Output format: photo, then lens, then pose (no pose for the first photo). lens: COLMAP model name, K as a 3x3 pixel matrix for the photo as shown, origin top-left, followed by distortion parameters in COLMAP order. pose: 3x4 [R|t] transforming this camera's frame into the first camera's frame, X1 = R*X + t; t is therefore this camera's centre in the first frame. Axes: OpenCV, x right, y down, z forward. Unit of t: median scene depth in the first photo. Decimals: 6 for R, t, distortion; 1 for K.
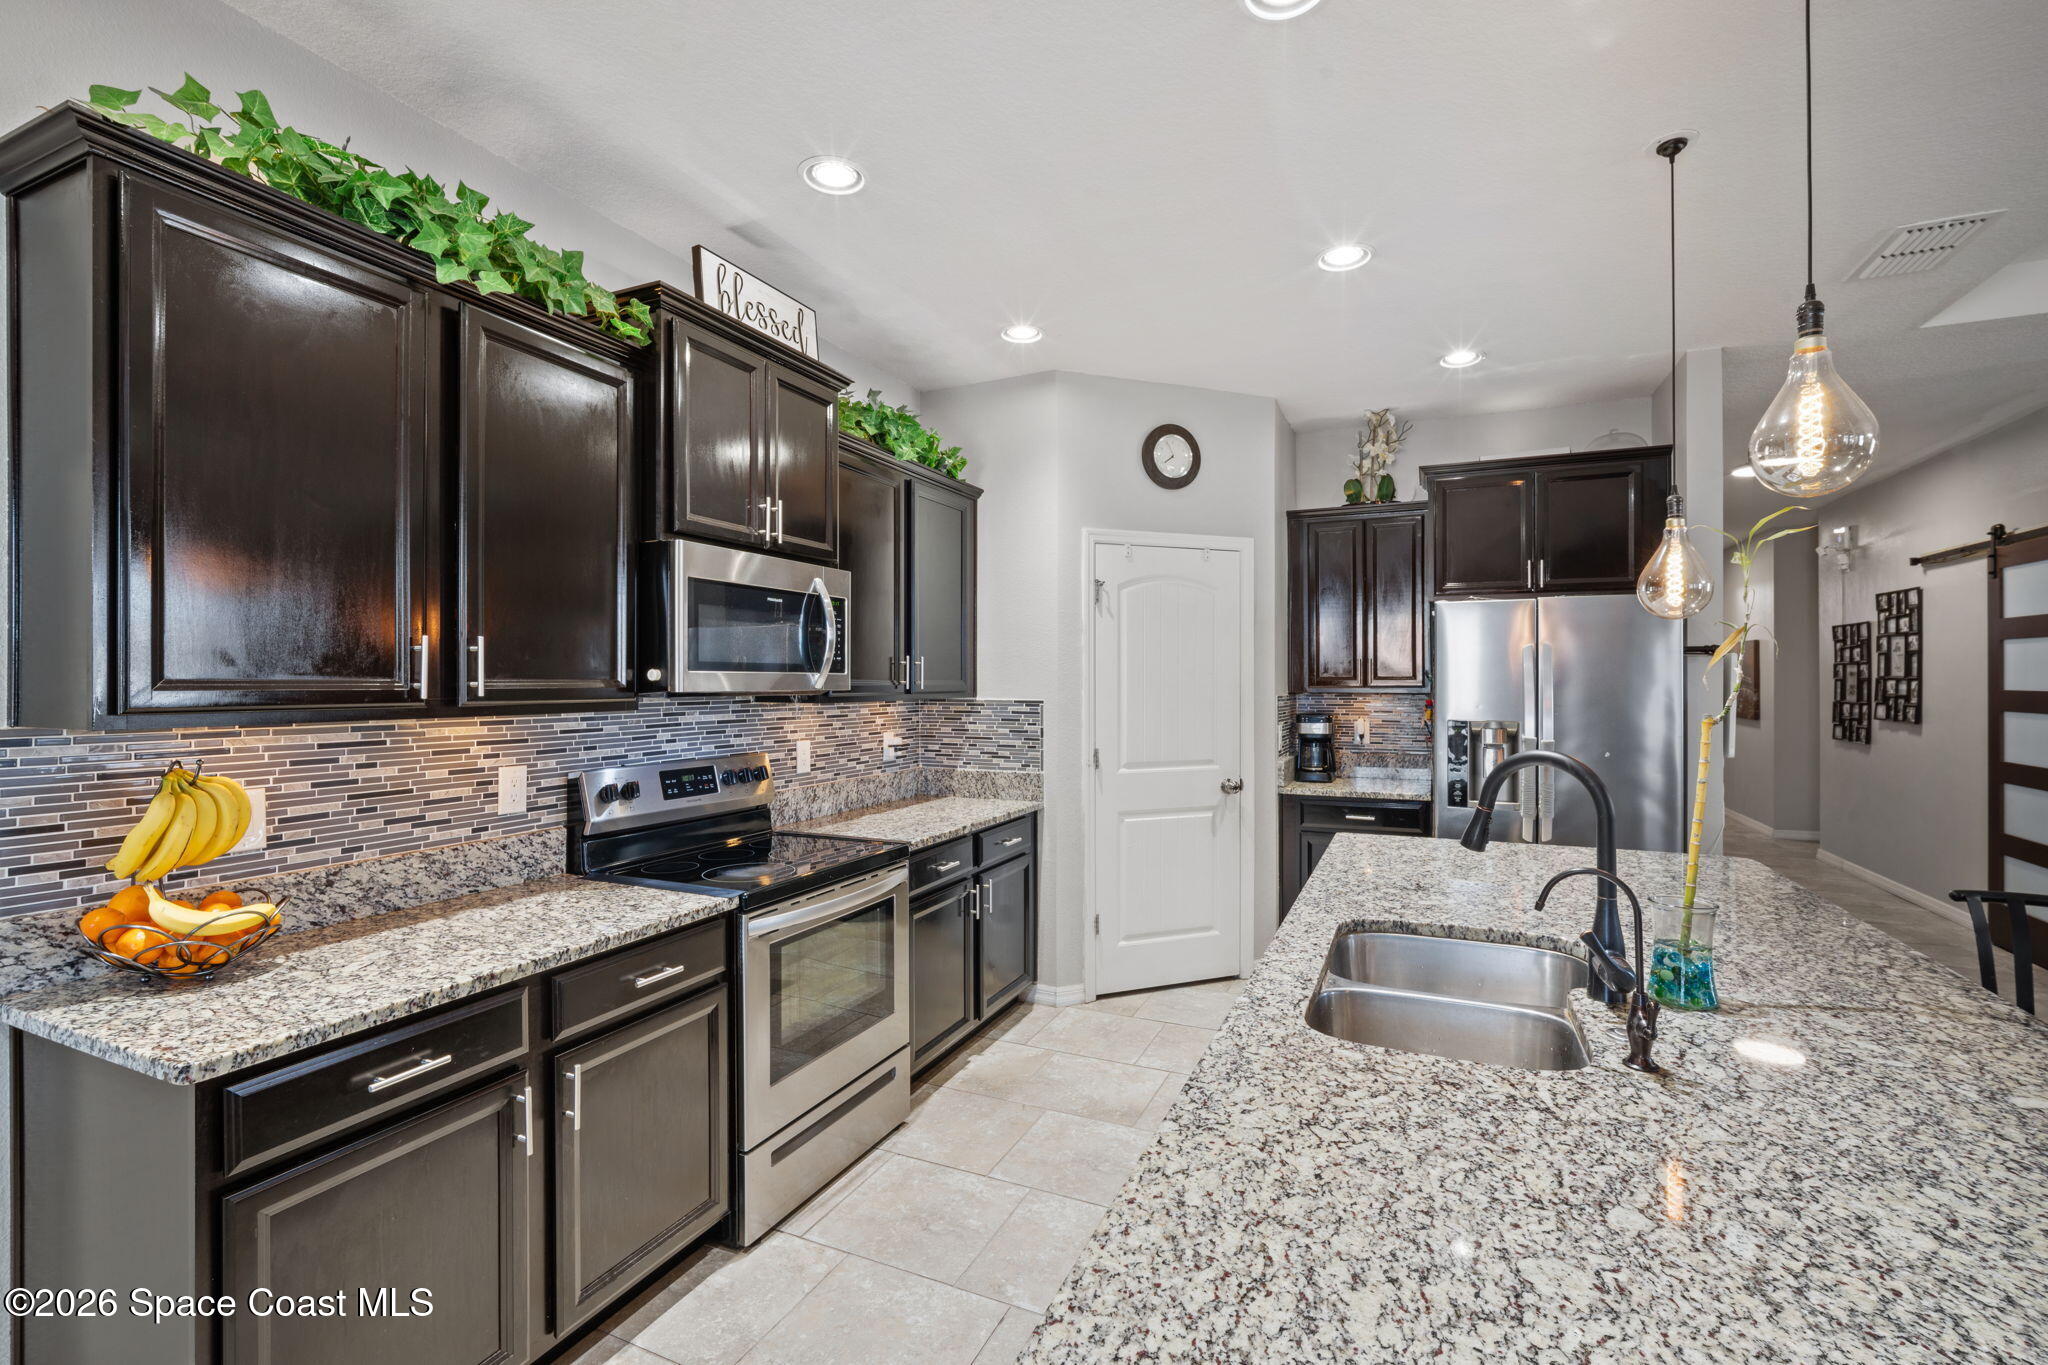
lens RADIAL K [[889.8, 0, 1005.0], [0, 889.8, 682.1], [0, 0, 1]] dist [-0.011818, 0.003011]
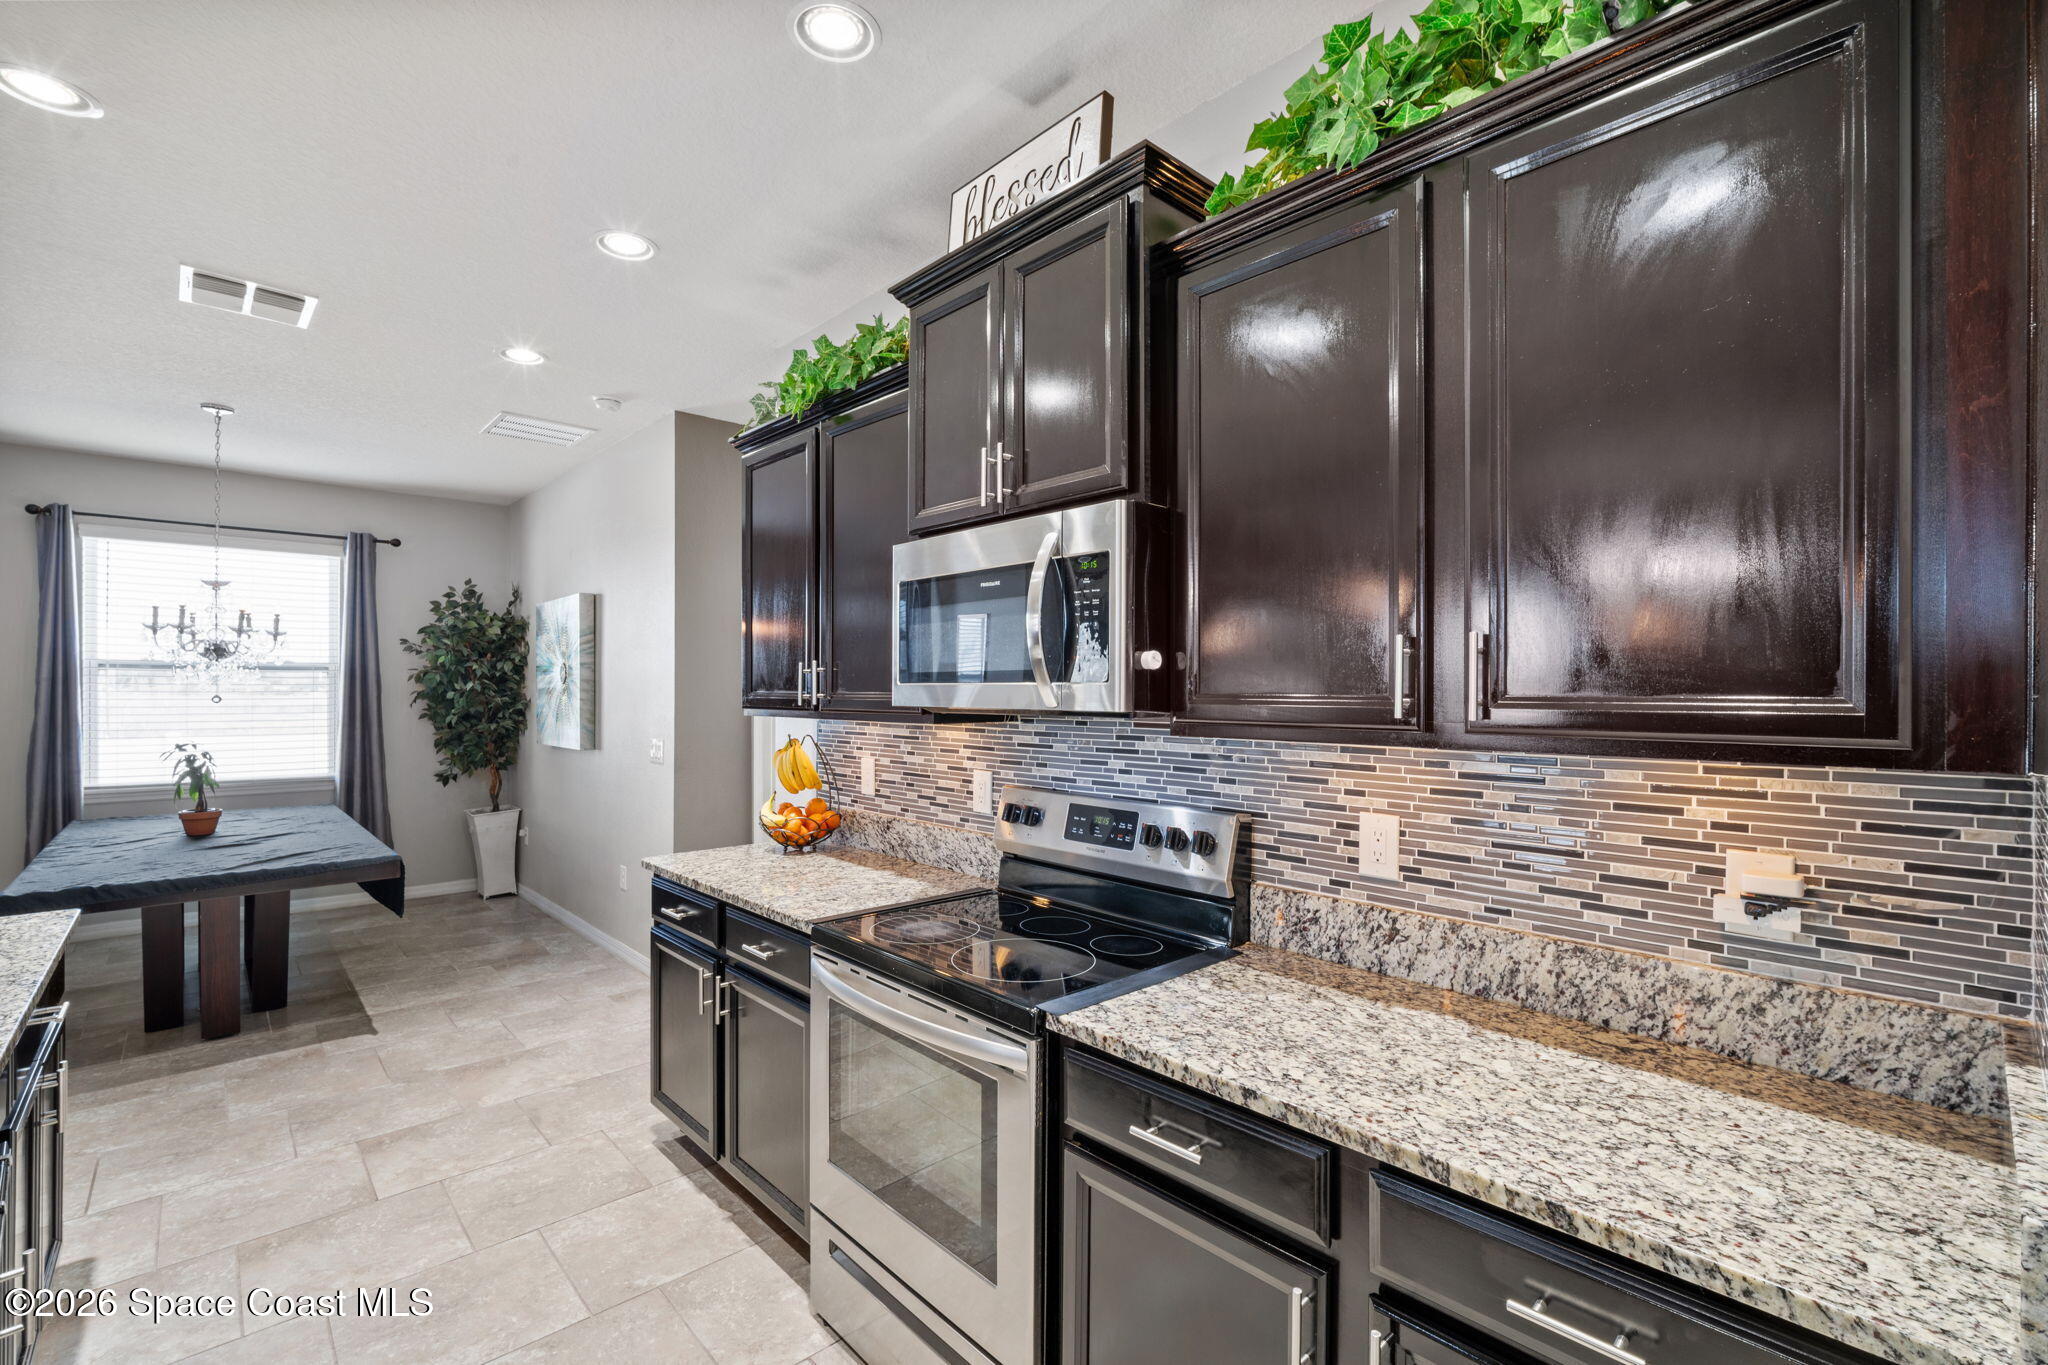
lens RADIAL K [[889.8, 0, 1036.9], [0, 889.8, 697.2], [0, 0, 1]] dist [-0.011818, 0.003011]
pose [[-0.353812, -0.000677, -0.935316, 0.415675], [-0.009362, 0.999952, 0.002818, -0.000897], [0.935270, 0.009753, -0.353801, 1.308181]]
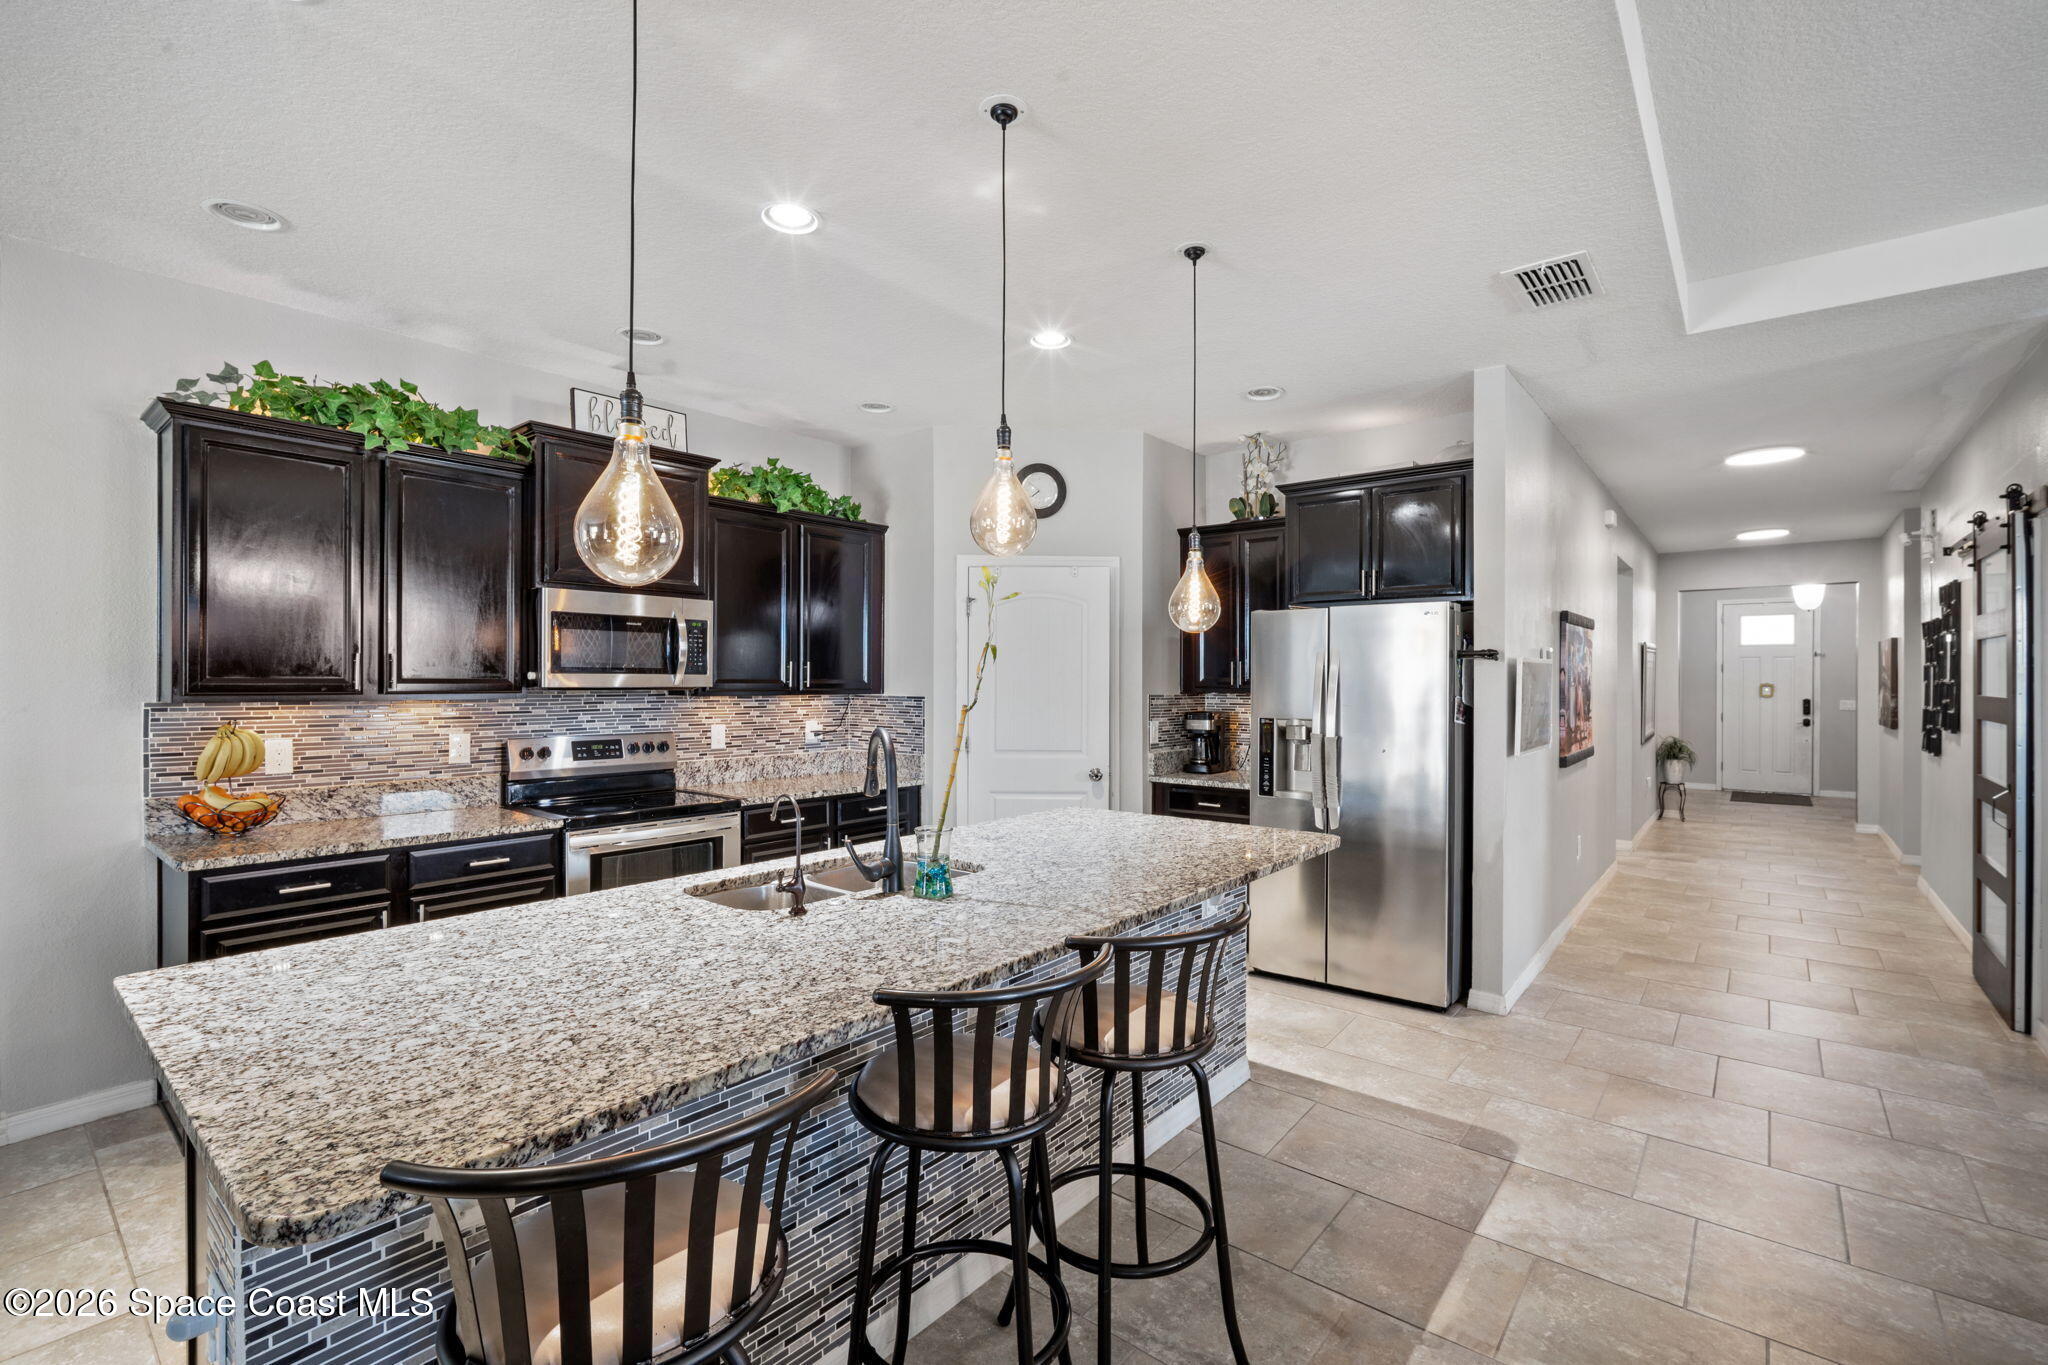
lens RADIAL K [[889.8, 0, 997.8], [0, 889.8, 684.4], [0, 0, 1]] dist [-0.011818, 0.003011]
pose [[0.963960, 0.004487, -0.266010, 0.704110], [-0.003926, 0.999989, 0.002639, -0.000341], [0.266019, -0.001500, 0.963967, -0.236113]]
